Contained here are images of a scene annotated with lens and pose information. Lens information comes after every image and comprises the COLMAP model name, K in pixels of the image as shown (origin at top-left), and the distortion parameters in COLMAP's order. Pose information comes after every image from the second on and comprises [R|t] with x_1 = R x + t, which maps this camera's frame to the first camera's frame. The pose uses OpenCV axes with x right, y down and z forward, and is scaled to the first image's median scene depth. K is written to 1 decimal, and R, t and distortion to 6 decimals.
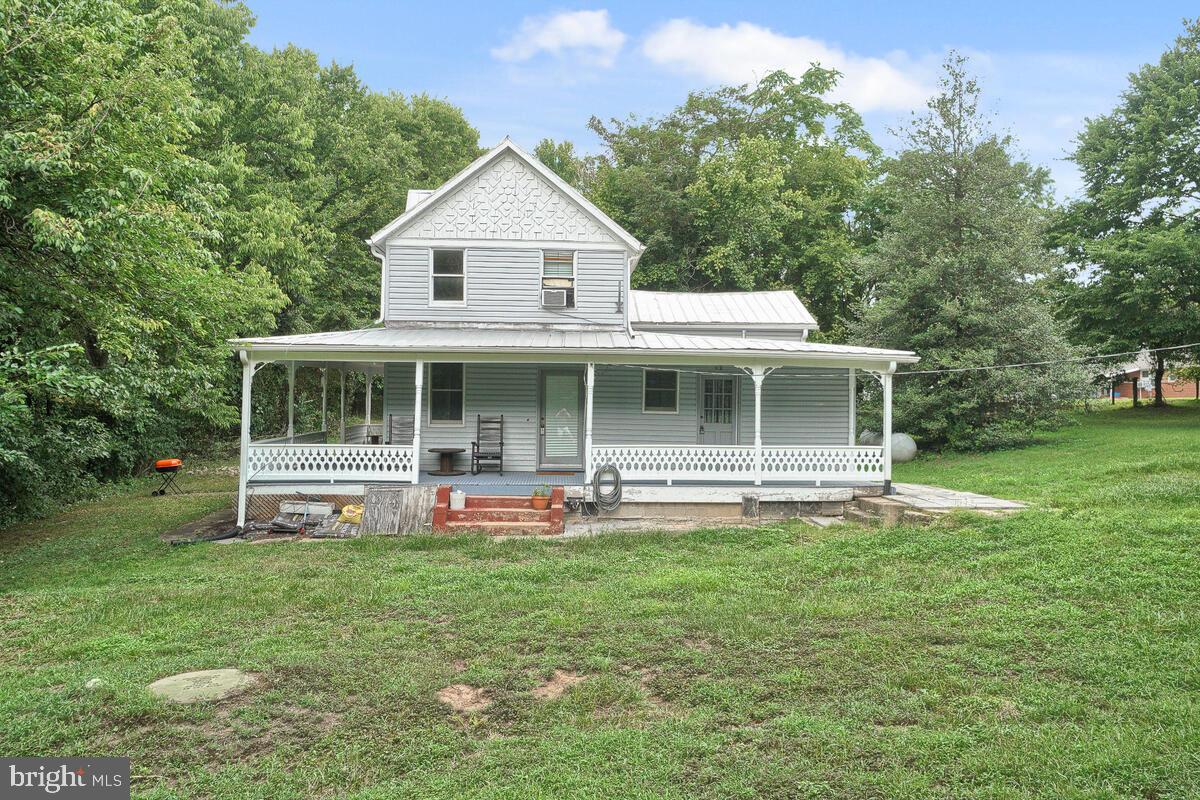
lens RADIAL K [[910.8, 0, 600.0], [0, 910.8, 400.0], [0, 0, 1]] dist [0.042097, -0.001987]
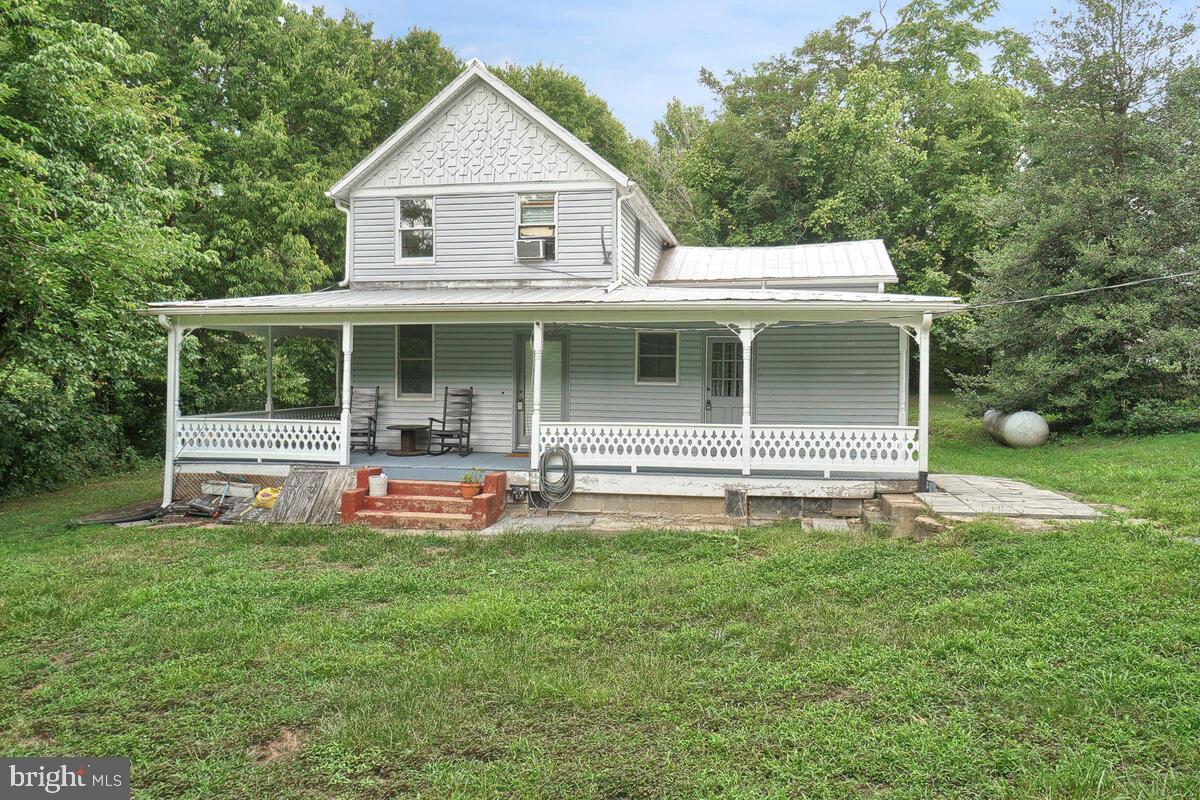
lens RADIAL K [[866.5, 0, 600.0], [0, 866.5, 400.0], [0, 0, 1]] dist [0.025077, 0.004525]
pose [[0.970098, 0.001330, -0.242709, 0.221311], [0.003780, 0.999781, 0.020584, 0.012909], [0.242683, -0.020886, 0.969881, 0.241384]]
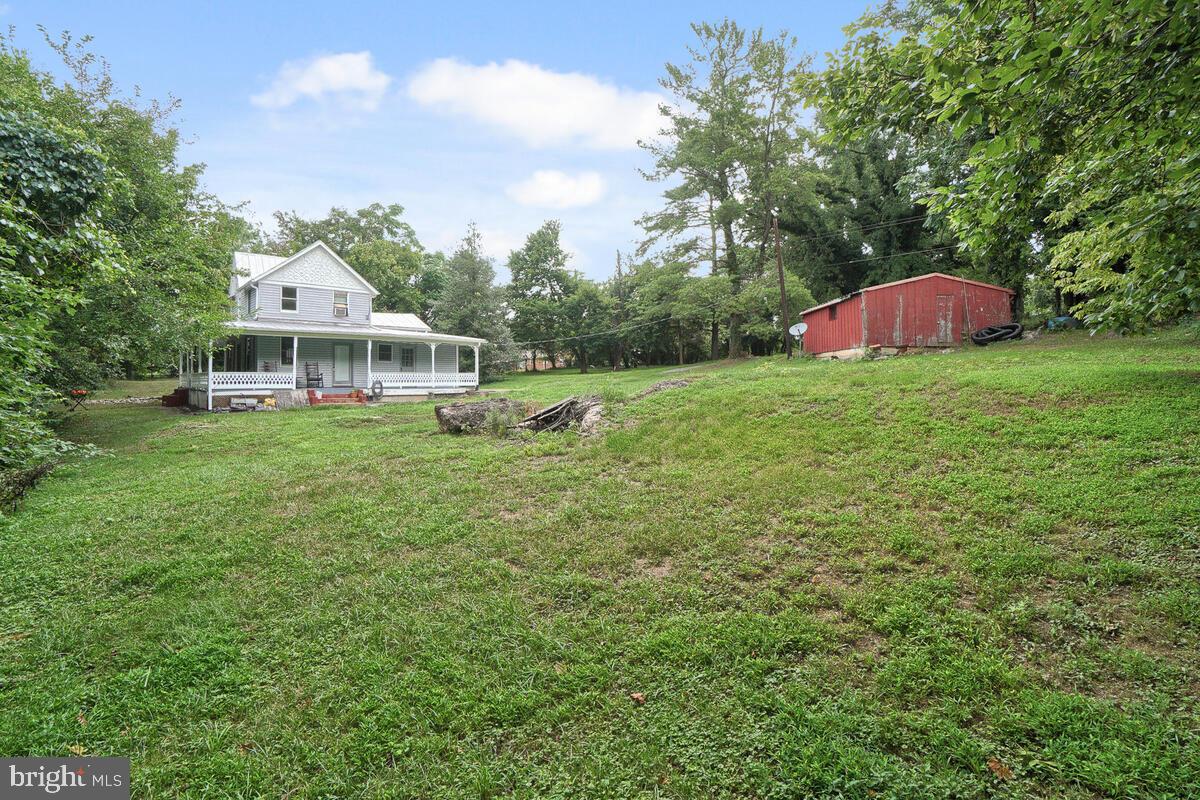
lens RADIAL K [[556.7, 0, 600.1], [0, 556.7, 383.1], [0, 0, 1]] dist [-0.047420, -0.000020]
pose [[0.766249, -0.013978, 0.642392, -0.469779], [0.011238, 0.999902, 0.008353, 0.068221], [-0.642446, 0.000818, 0.766331, -0.524704]]
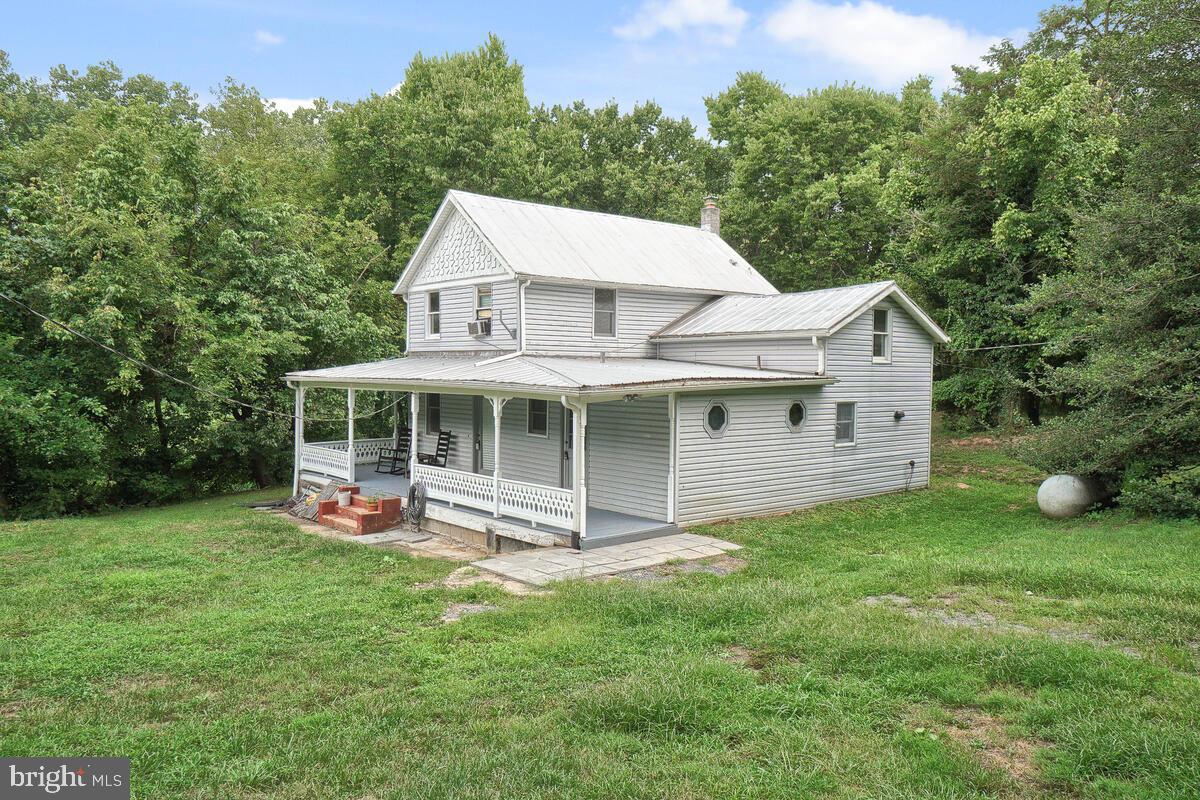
lens RADIAL K [[866.5, 0, 600.0], [0, 866.5, 400.0], [0, 0, 1]] dist [0.025077, 0.004525]
pose [[0.606873, 0.022074, -0.794492, 0.936807], [0.002472, 0.999557, 0.029660, -0.058119], [0.794795, -0.019964, 0.606549, 0.500872]]
